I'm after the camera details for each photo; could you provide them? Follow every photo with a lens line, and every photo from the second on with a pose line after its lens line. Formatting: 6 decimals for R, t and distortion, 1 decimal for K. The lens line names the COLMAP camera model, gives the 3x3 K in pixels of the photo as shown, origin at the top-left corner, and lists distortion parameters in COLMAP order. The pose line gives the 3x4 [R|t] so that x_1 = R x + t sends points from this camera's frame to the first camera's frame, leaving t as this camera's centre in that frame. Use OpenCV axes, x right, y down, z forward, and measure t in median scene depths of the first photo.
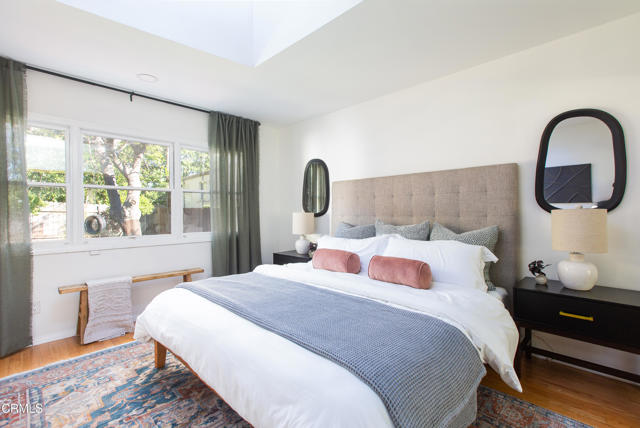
lens RADIAL K [[287.9, 0, 320.9], [0, 287.9, 214.6], [0, 0, 1]] dist [0.000462, 0.000102]
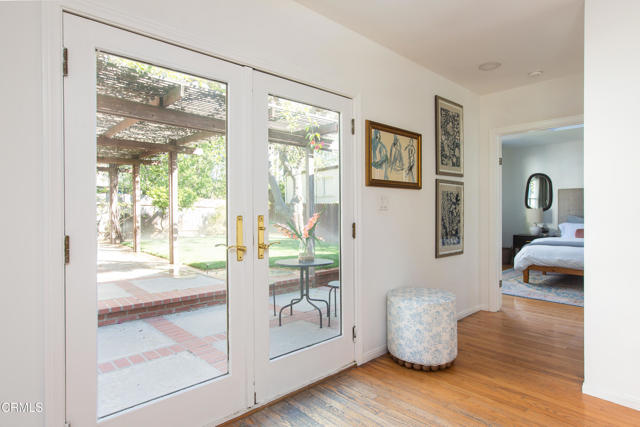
lens RADIAL K [[350.7, 0, 320.0], [0, 350.7, 213.5], [0, 0, 1]] dist [0.000841, 0.000065]
pose [[0.998049, 0.002062, -0.062403, -1.399654], [-0.001504, 0.999958, 0.008988, 0.007798], [0.062419, -0.008877, 0.998011, -1.206720]]
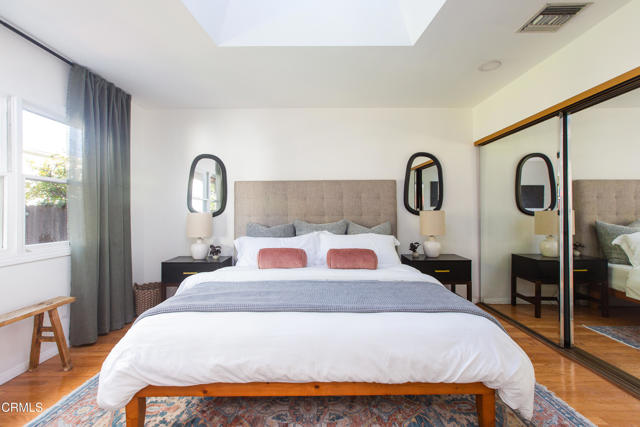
lens RADIAL K [[290.2, 0, 316.9], [0, 290.2, 208.7], [0, 0, 1]] dist [-0.017829, 0.000134]
pose [[0.723555, 0.011223, 0.690176, -0.534119], [0.003609, 0.999793, -0.020041, 0.000520], [-0.690257, 0.016991, 0.723364, 0.140219]]
